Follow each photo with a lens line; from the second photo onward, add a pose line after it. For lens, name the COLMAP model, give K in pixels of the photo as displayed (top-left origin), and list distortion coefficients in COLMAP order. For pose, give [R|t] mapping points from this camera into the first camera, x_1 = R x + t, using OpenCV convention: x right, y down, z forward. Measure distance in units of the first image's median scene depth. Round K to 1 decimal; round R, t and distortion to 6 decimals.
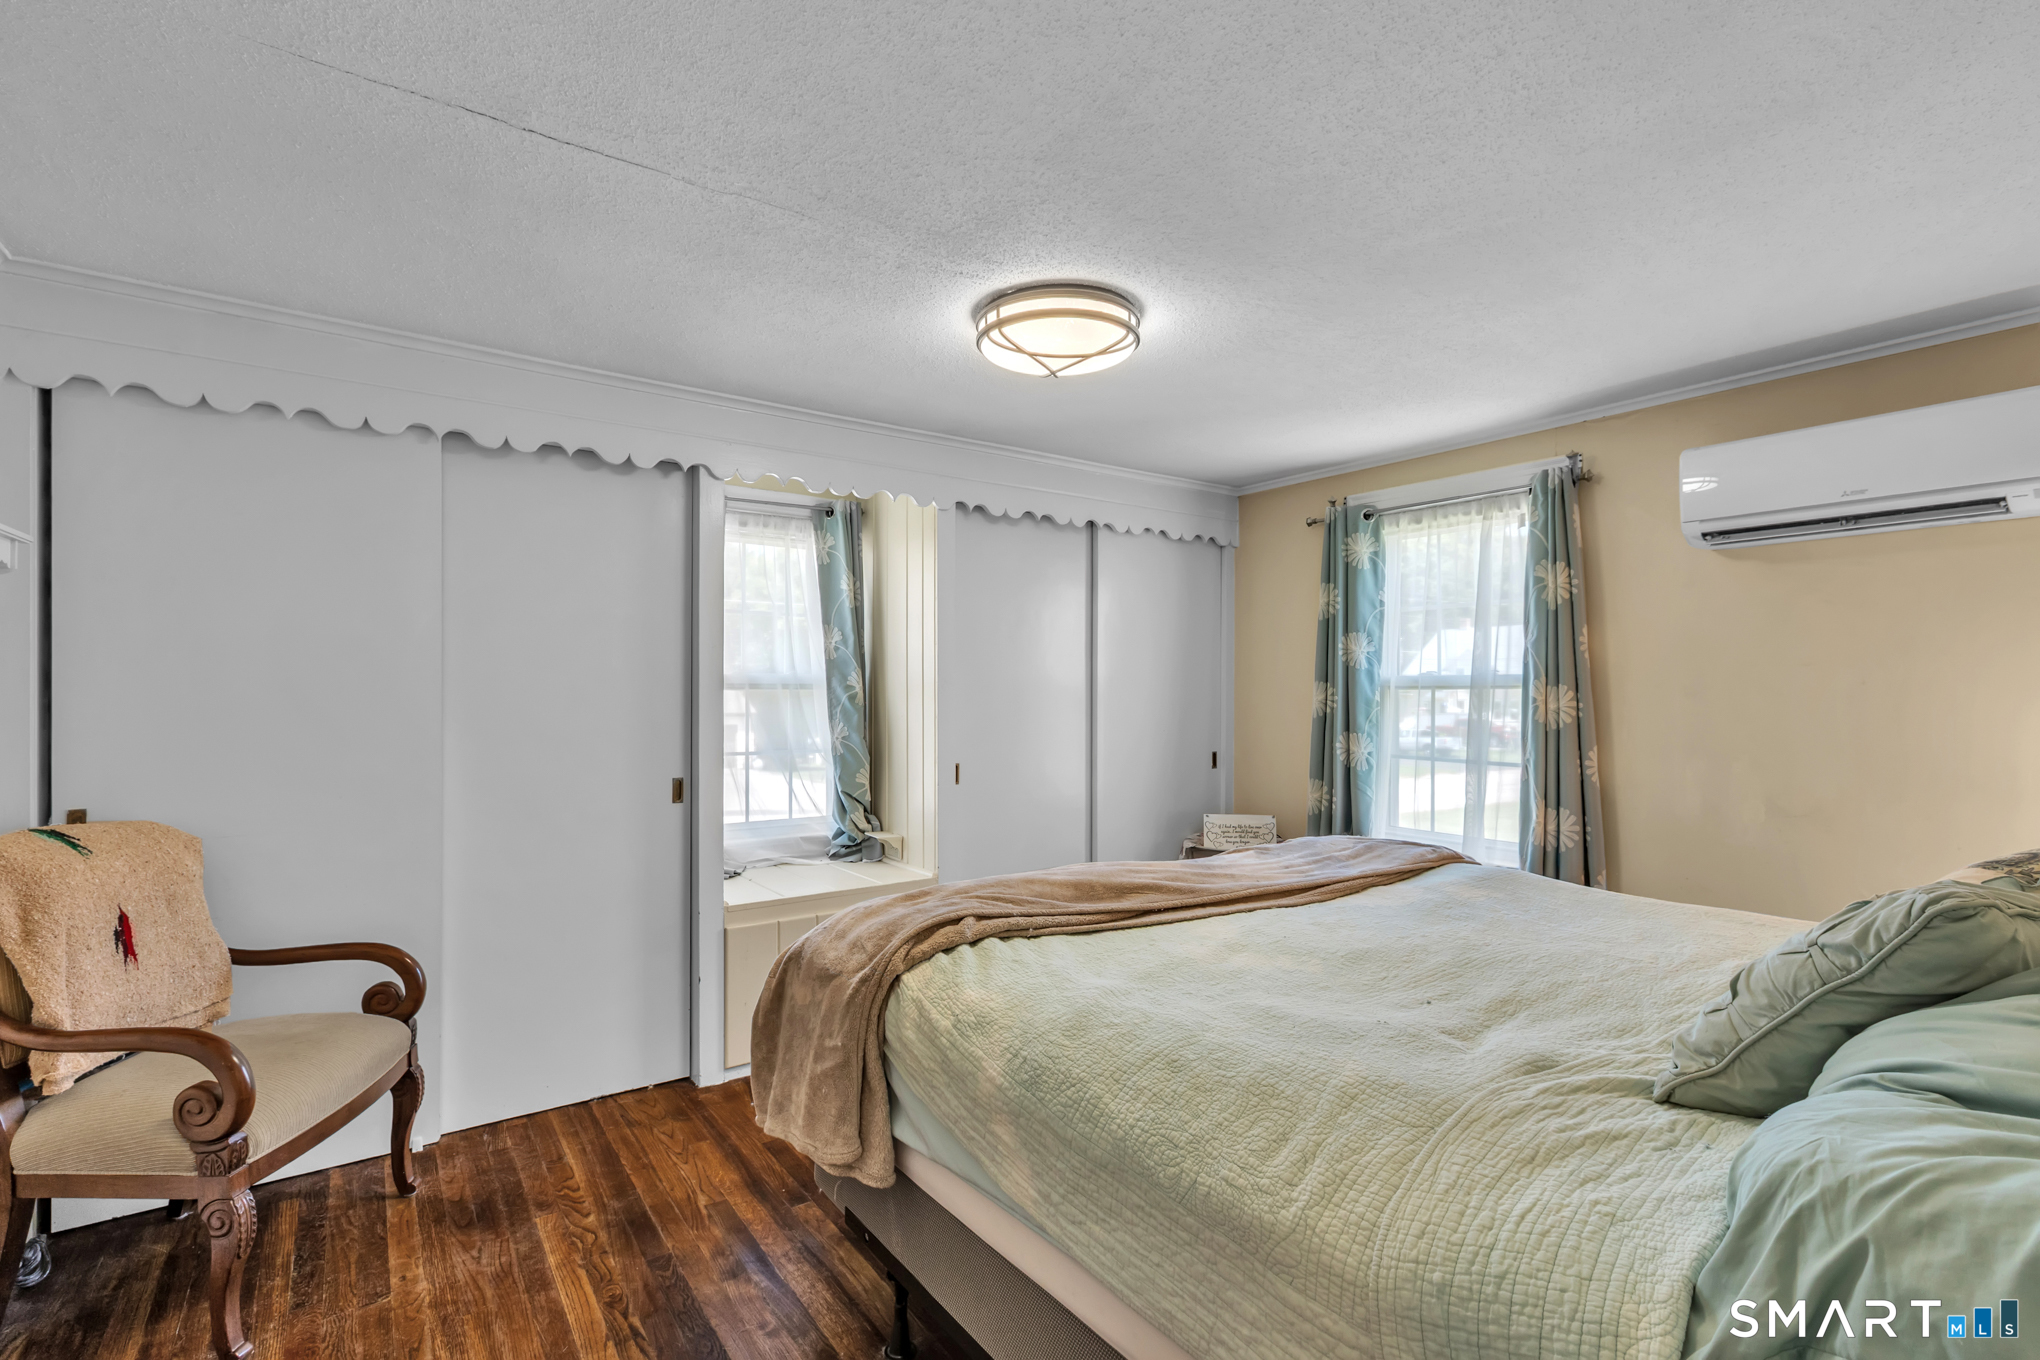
lens RADIAL K [[909.2, 0, 1021.6], [0, 909.2, 681.7], [0, 0, 1]] dist [-0.000518, -0.000710]
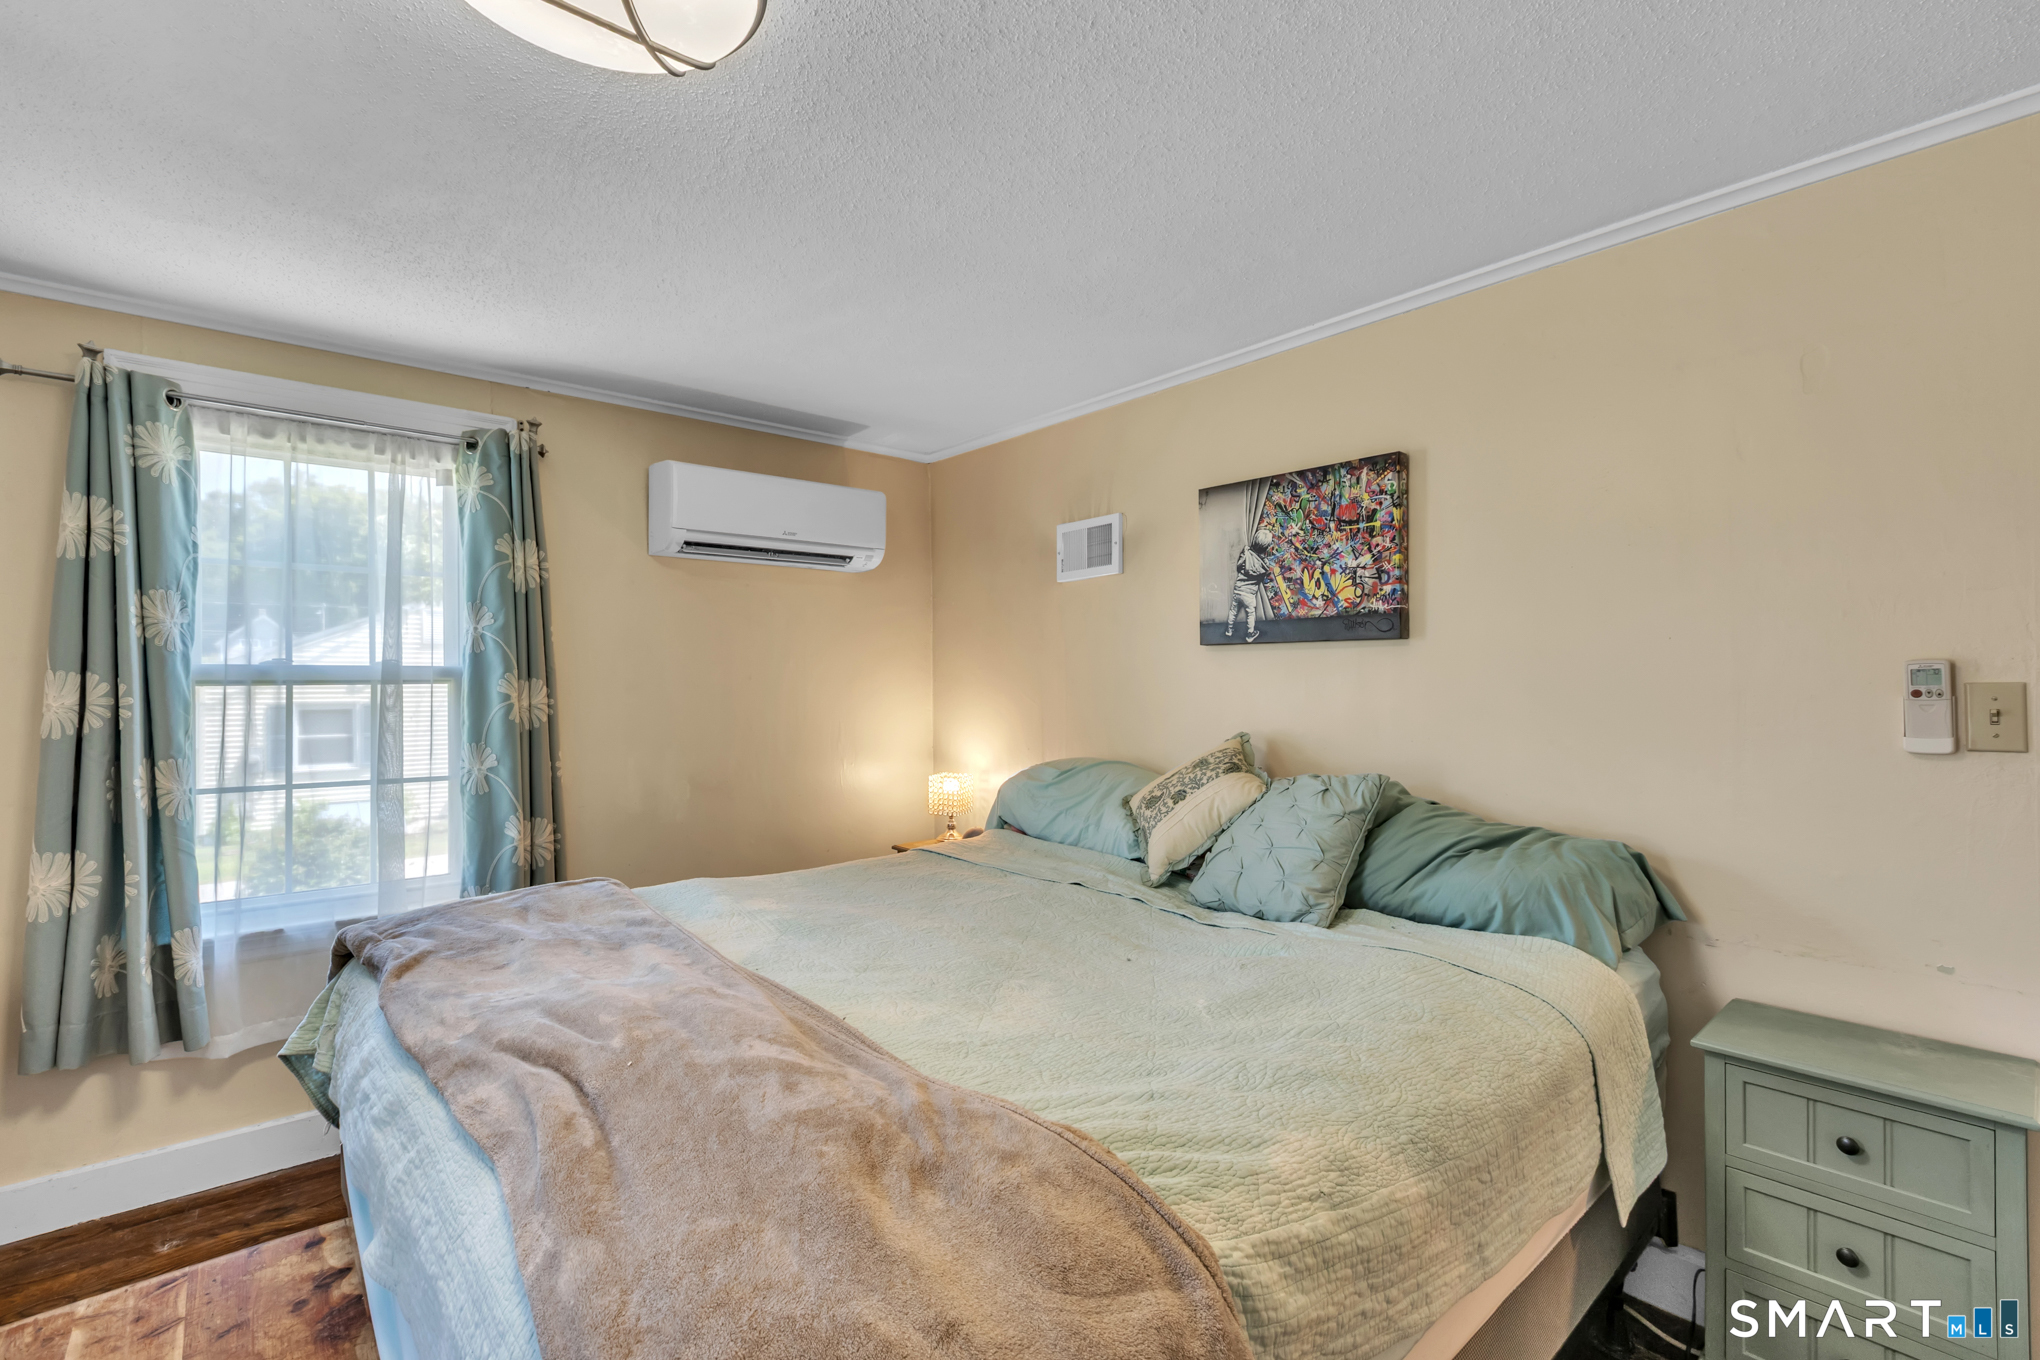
lens RADIAL K [[909.2, 0, 1021.6], [0, 909.2, 681.7], [0, 0, 1]] dist [-0.000518, -0.000710]
pose [[-0.071403, 0.001565, 0.997446, -0.288406], [-0.005723, 0.999982, -0.001978, 0.004250], [-0.997431, -0.005849, -0.071393, 0.522815]]
